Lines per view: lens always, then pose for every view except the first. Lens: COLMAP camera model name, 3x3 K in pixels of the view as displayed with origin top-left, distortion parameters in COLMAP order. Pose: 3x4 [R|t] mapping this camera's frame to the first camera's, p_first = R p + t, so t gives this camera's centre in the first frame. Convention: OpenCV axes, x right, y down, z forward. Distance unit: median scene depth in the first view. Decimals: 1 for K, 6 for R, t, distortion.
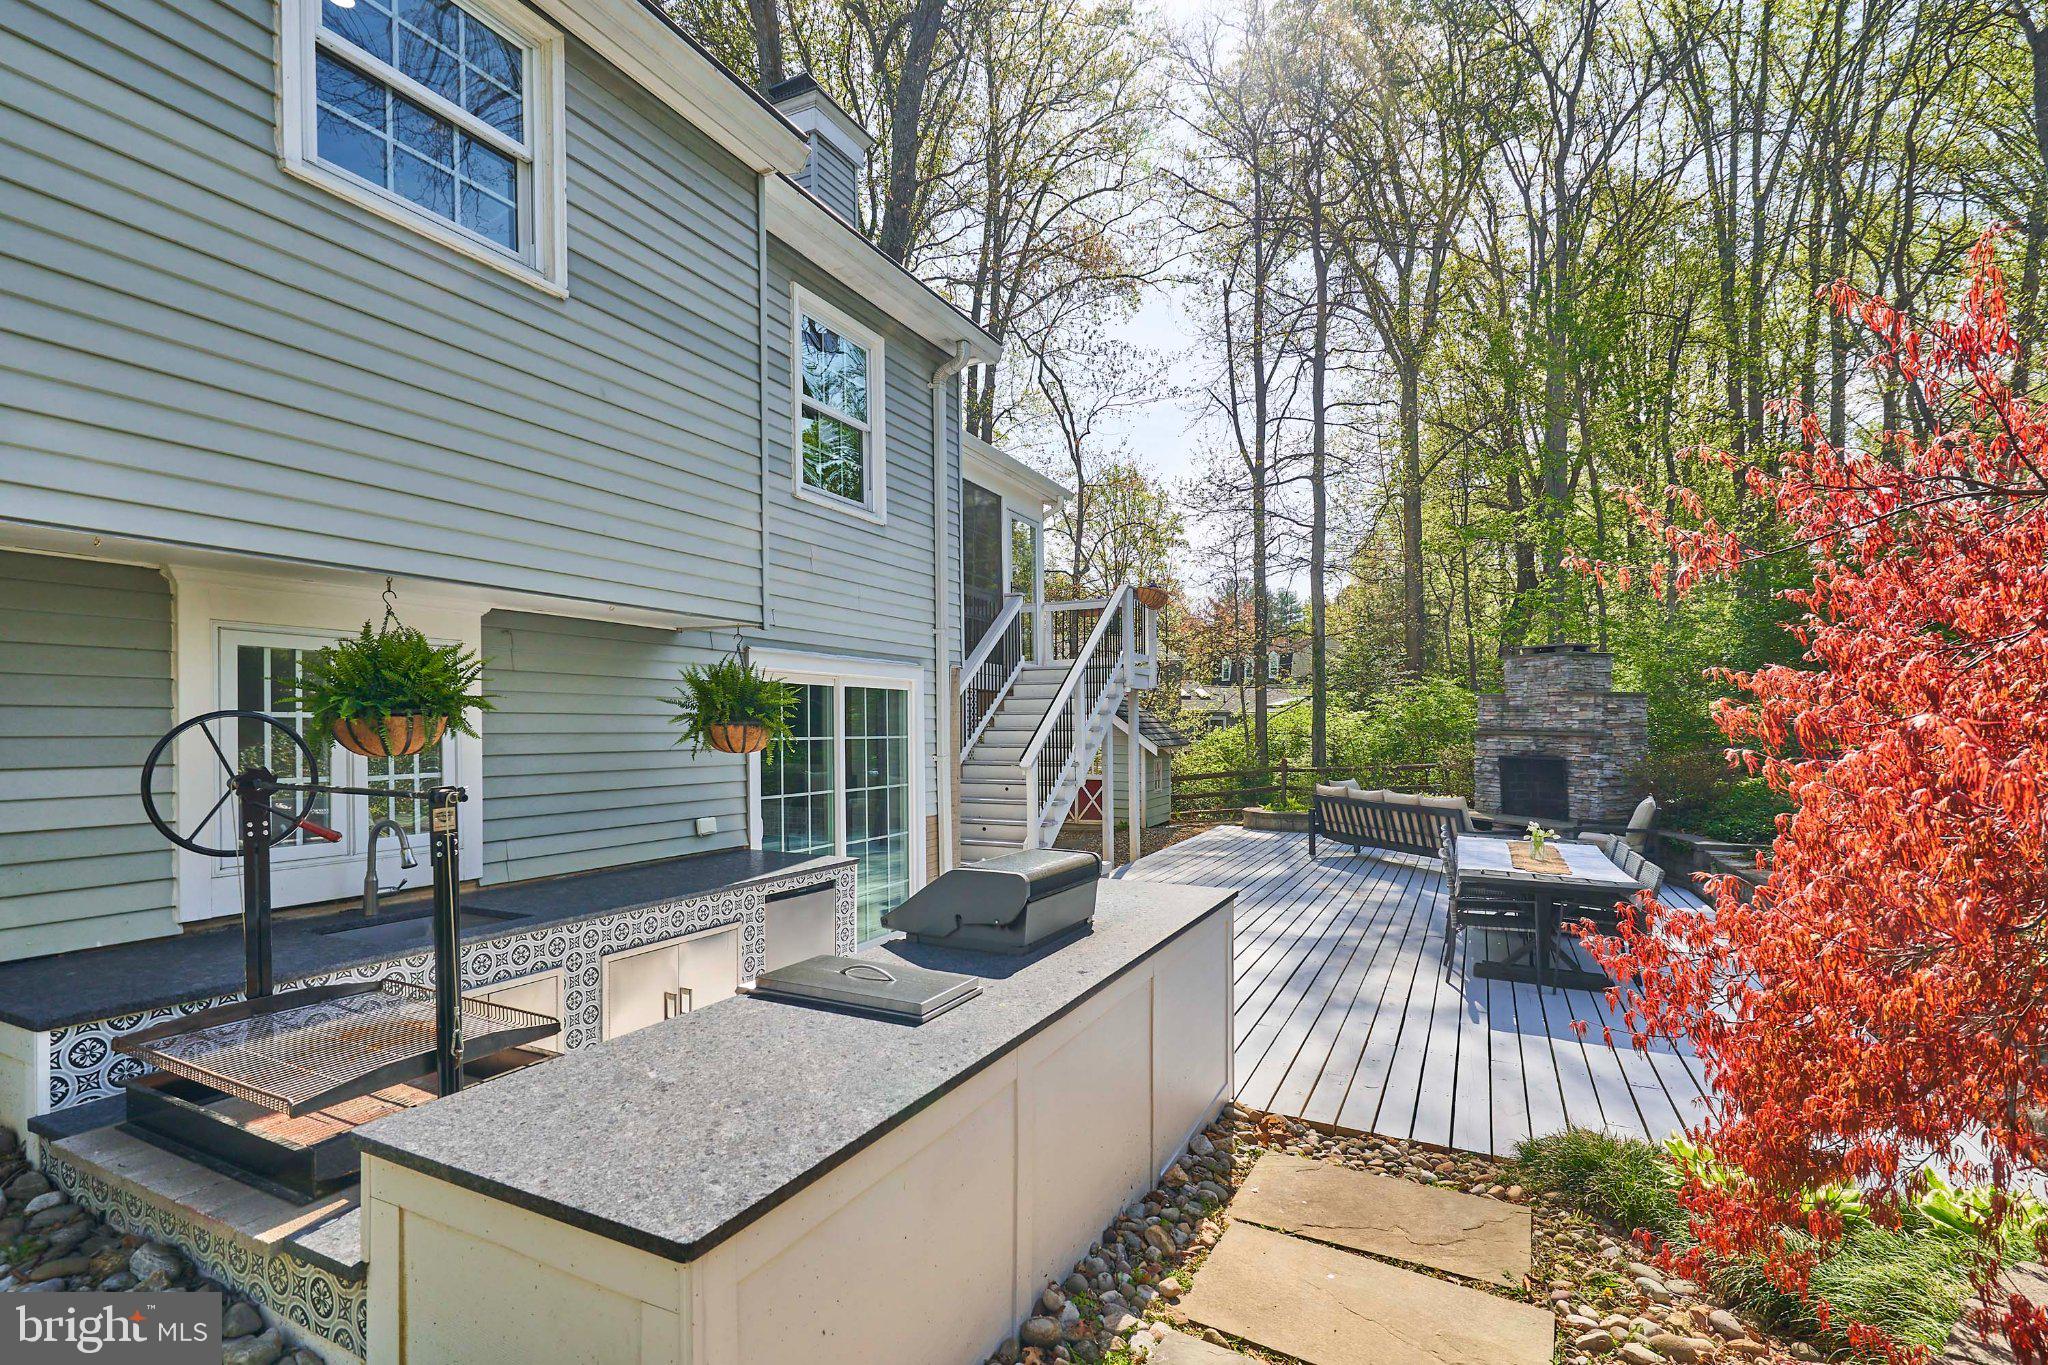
lens RADIAL K [[936.7, 0, 1020.5], [0, 936.7, 731.5], [0, 0, 1]] dist [0.001370, 0.001169]
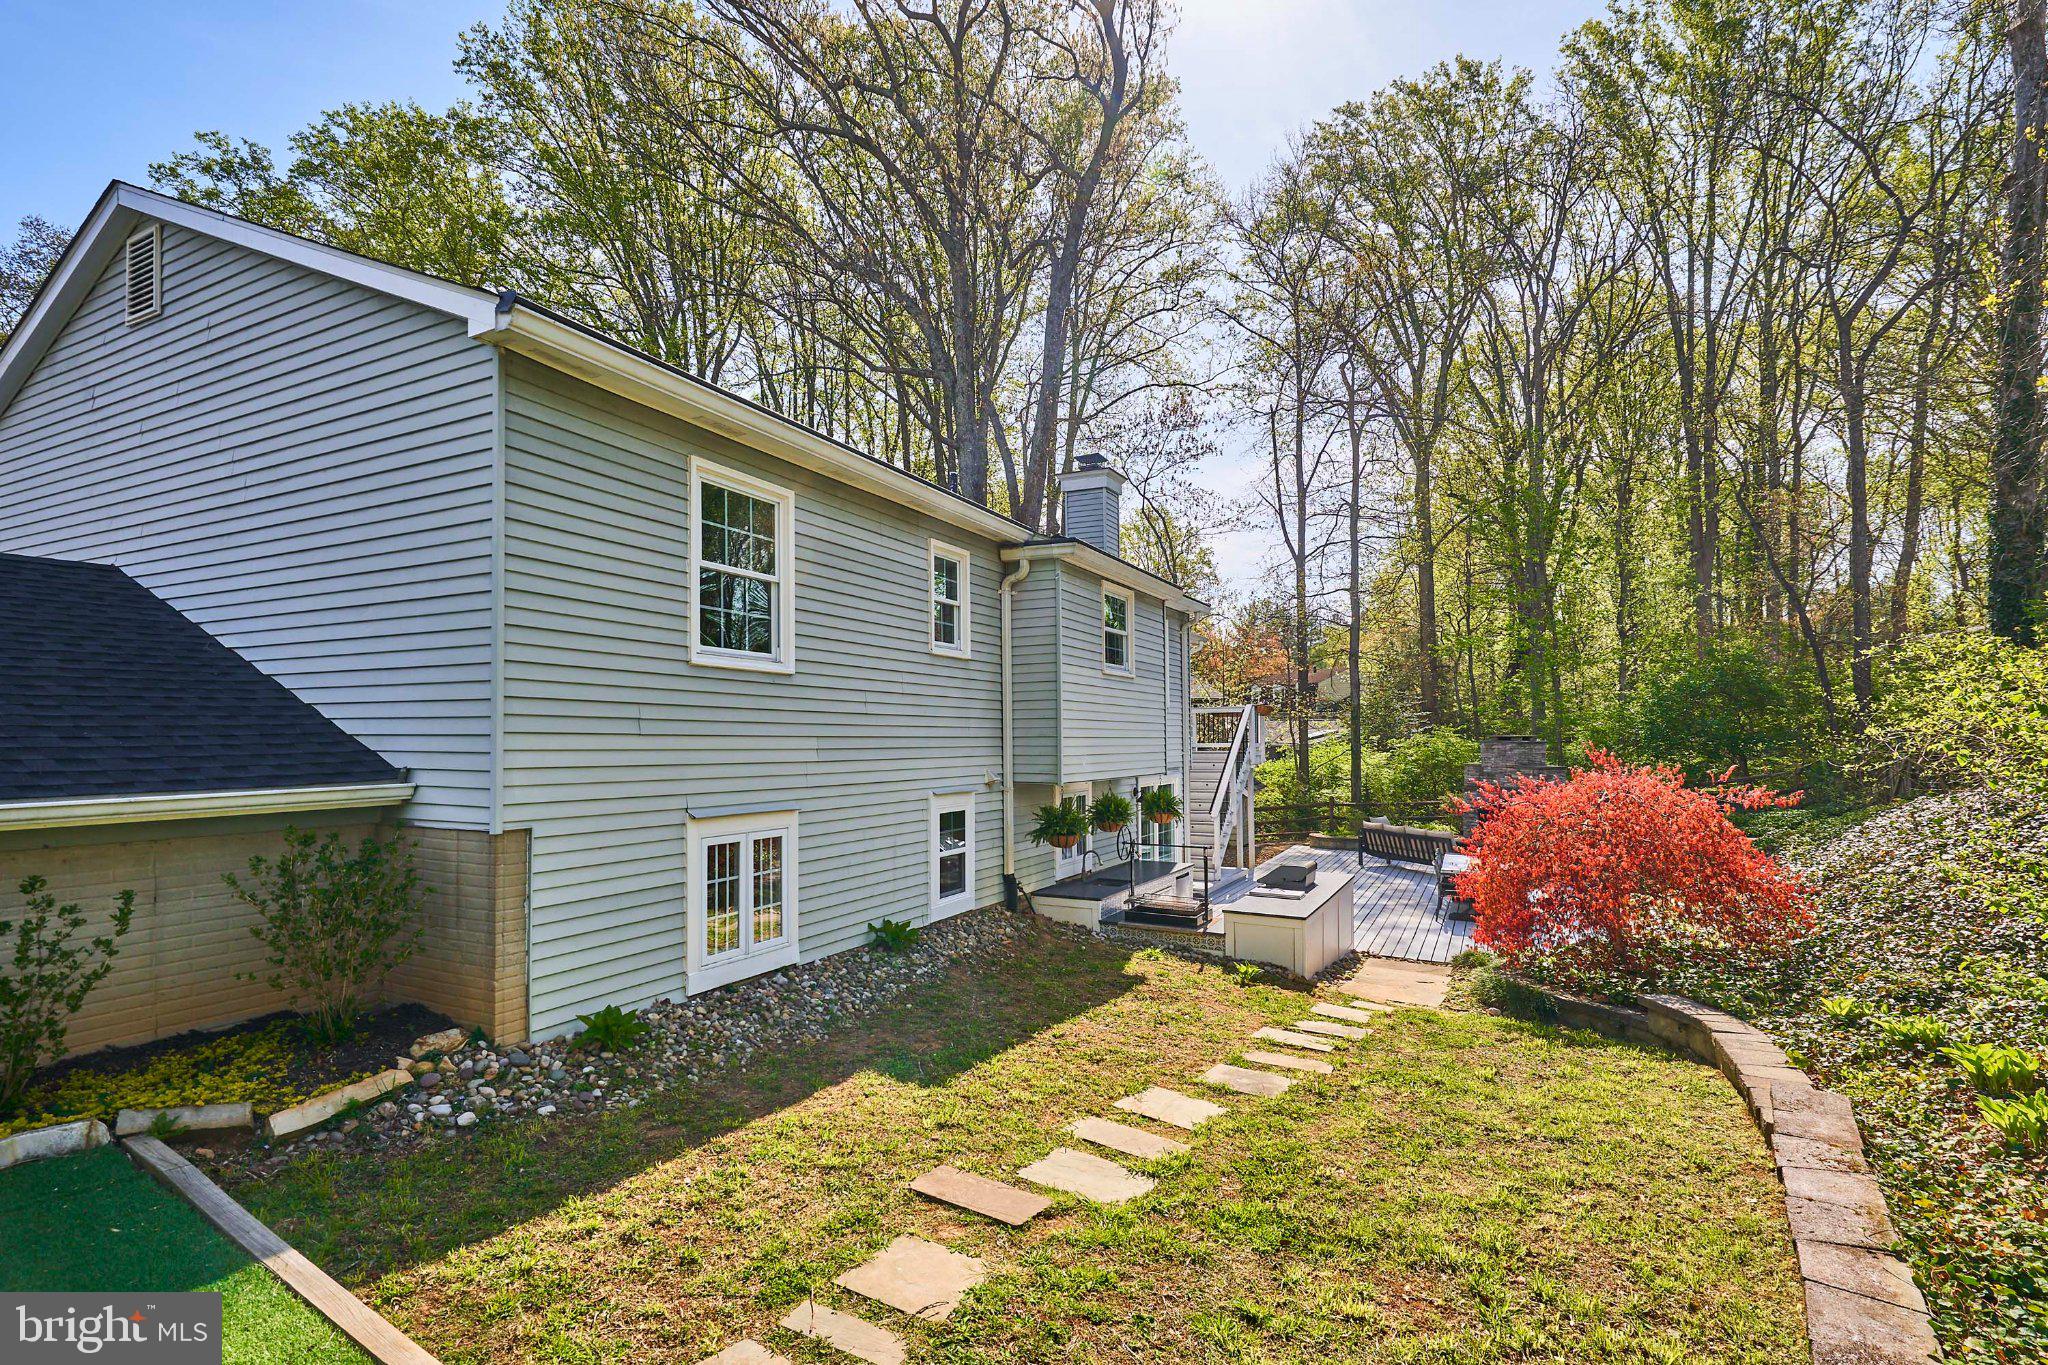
lens RADIAL K [[936.7, 0, 1015.8], [0, 936.7, 737.4], [0, 0, 1]] dist [0.001370, 0.001169]
pose [[0.999742, -0.006270, -0.021811, -0.104113], [0.006083, 0.999944, -0.008652, -0.032802], [0.021864, 0.008517, 0.999725, -0.265317]]
